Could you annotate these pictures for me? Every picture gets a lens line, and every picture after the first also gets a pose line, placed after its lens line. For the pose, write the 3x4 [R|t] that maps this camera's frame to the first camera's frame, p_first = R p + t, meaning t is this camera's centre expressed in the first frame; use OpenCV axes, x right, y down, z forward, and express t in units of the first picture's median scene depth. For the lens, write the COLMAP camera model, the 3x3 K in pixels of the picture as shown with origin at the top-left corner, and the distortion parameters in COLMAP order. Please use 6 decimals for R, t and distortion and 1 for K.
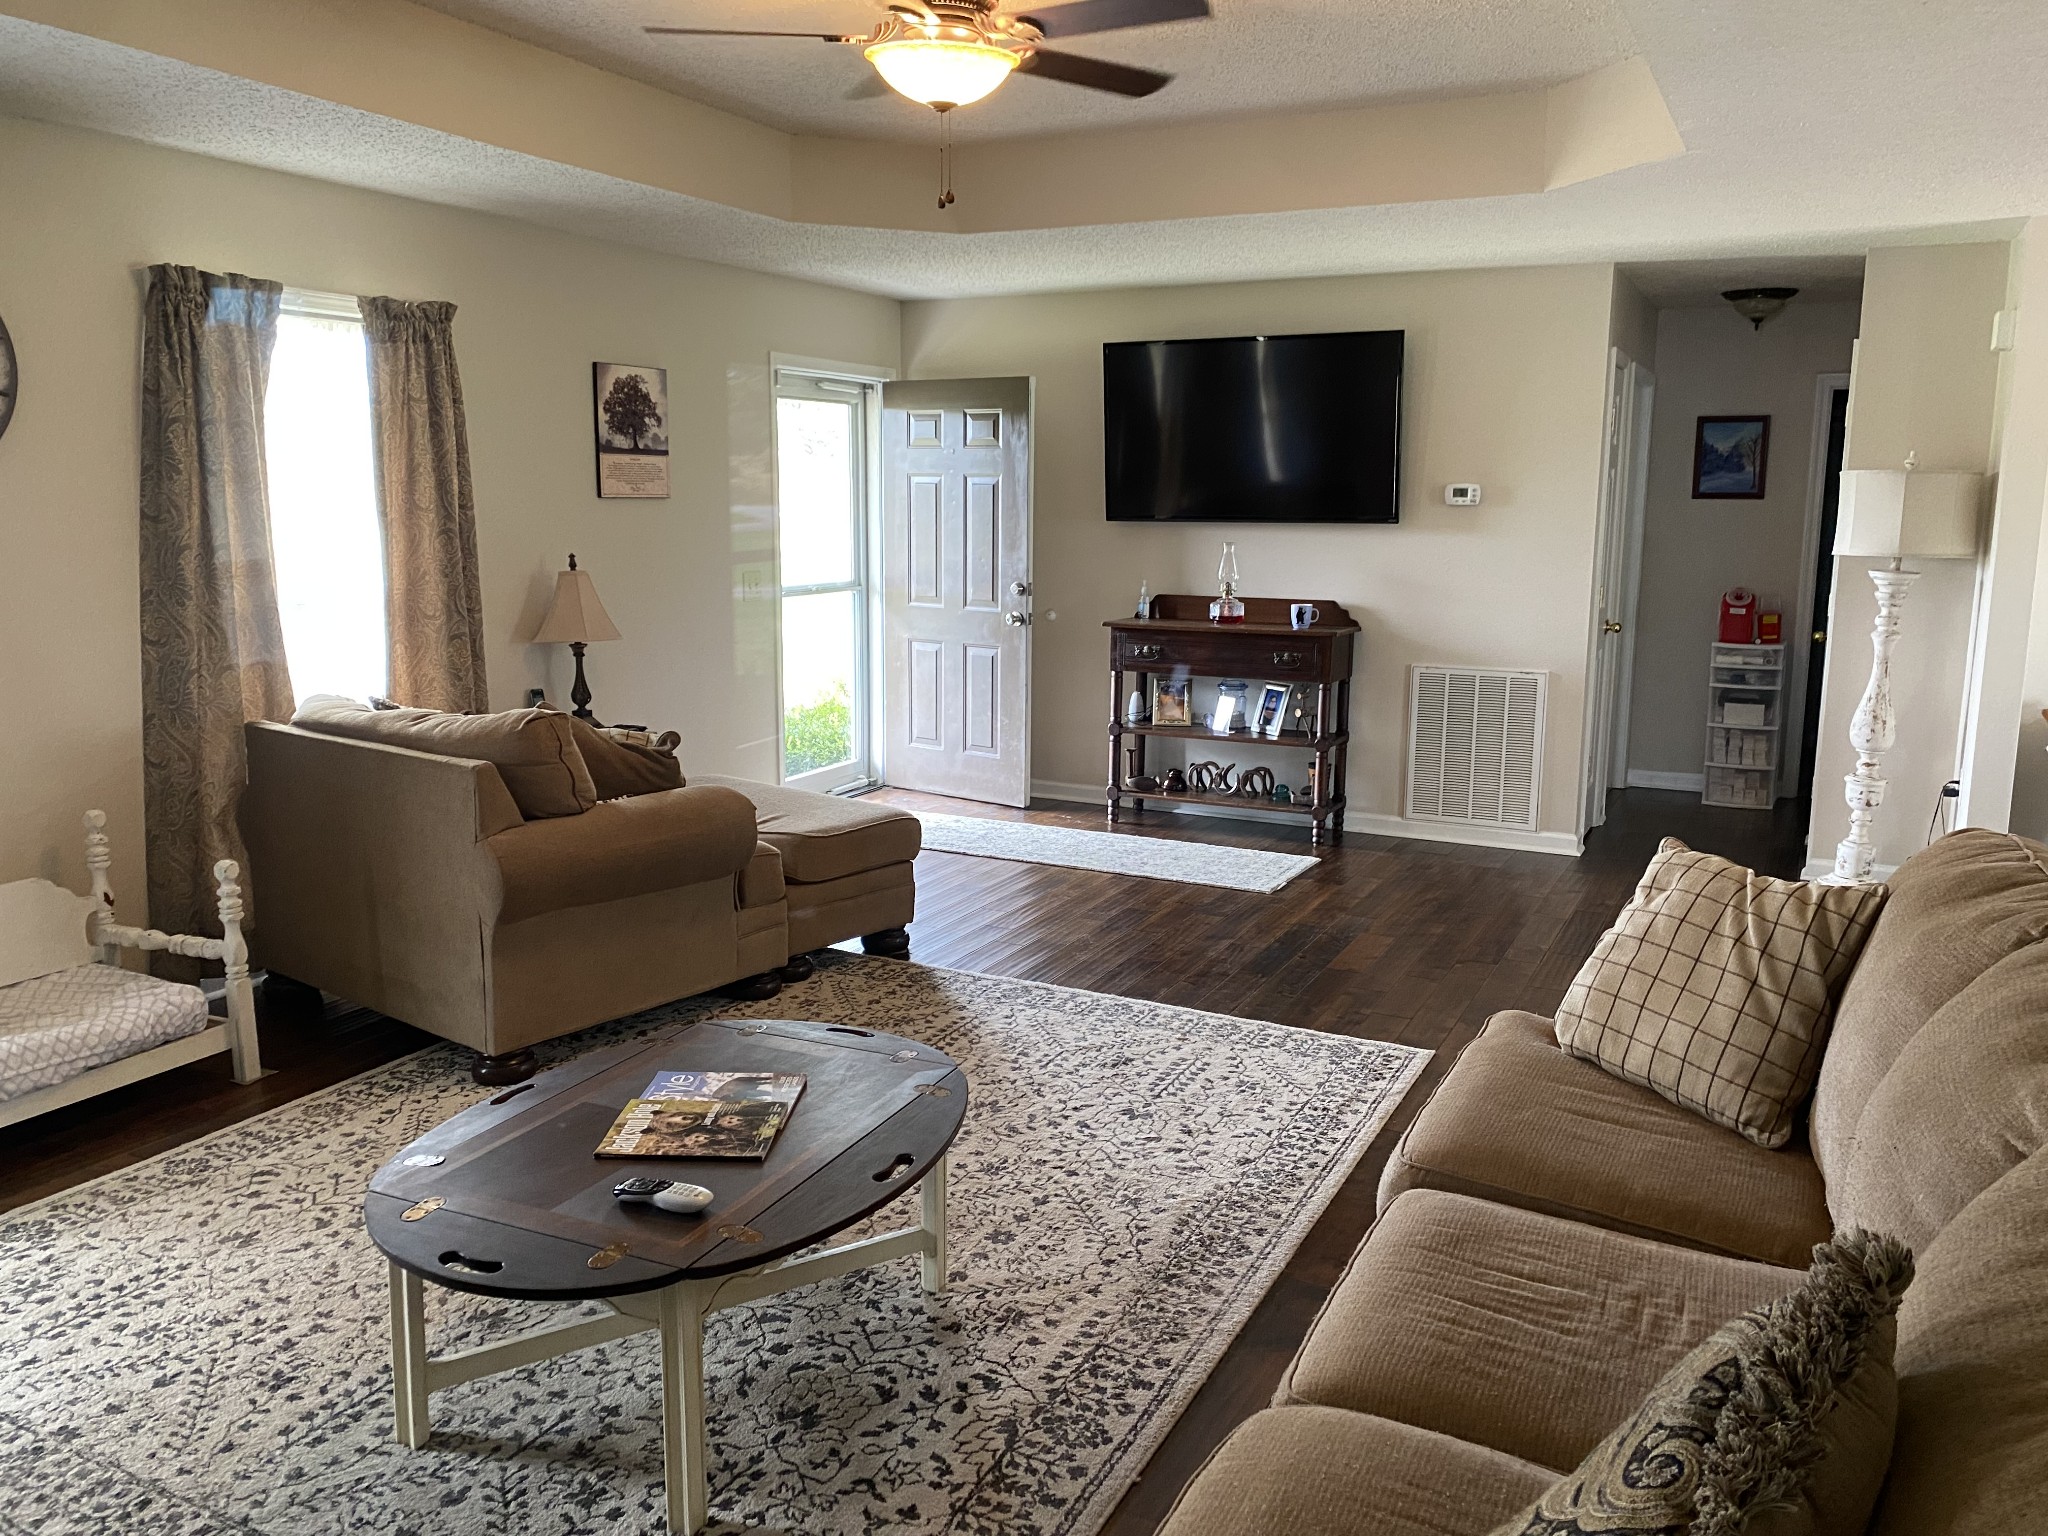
lens RADIAL K [[1590.3, 0, 1024.0], [0, 1590.3, 768.0], [0, 0, 1]] dist [0.012564, -0.003775]
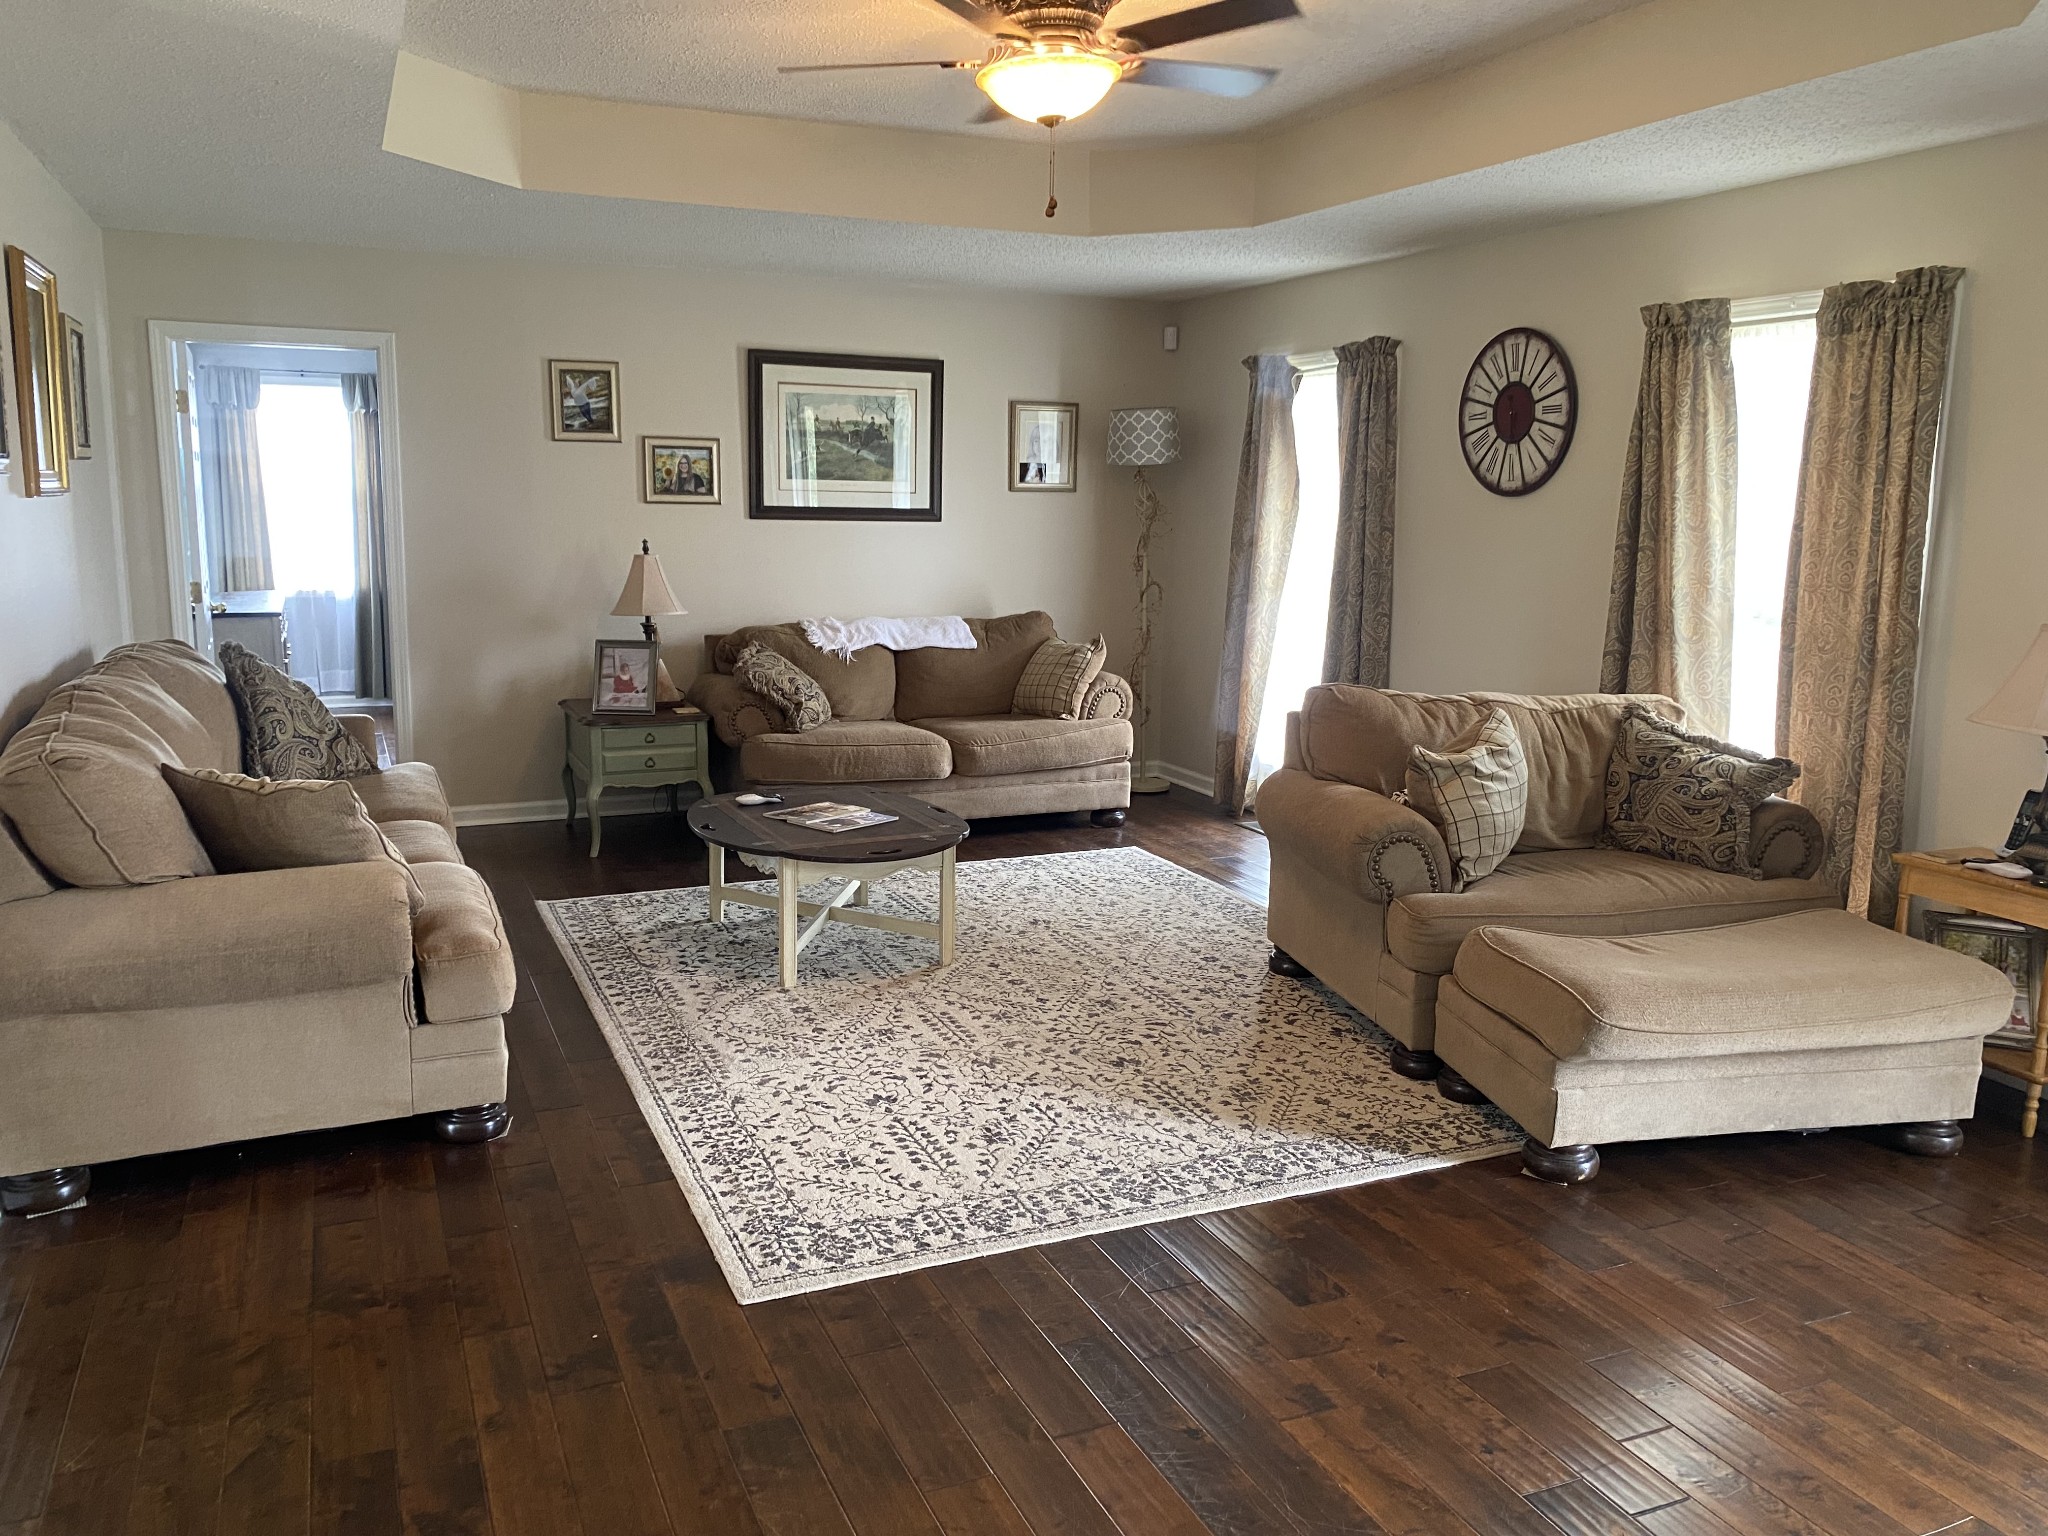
lens RADIAL K [[1590.3, 0, 1024.0], [0, 1590.3, 768.0], [0, 0, 1]] dist [0.012564, -0.003775]
pose [[-0.638363, 0.123310, -0.759795, 0.723990], [-0.158678, 0.944802, 0.286654, -0.273059], [0.753203, 0.303552, -0.583560, 1.534724]]
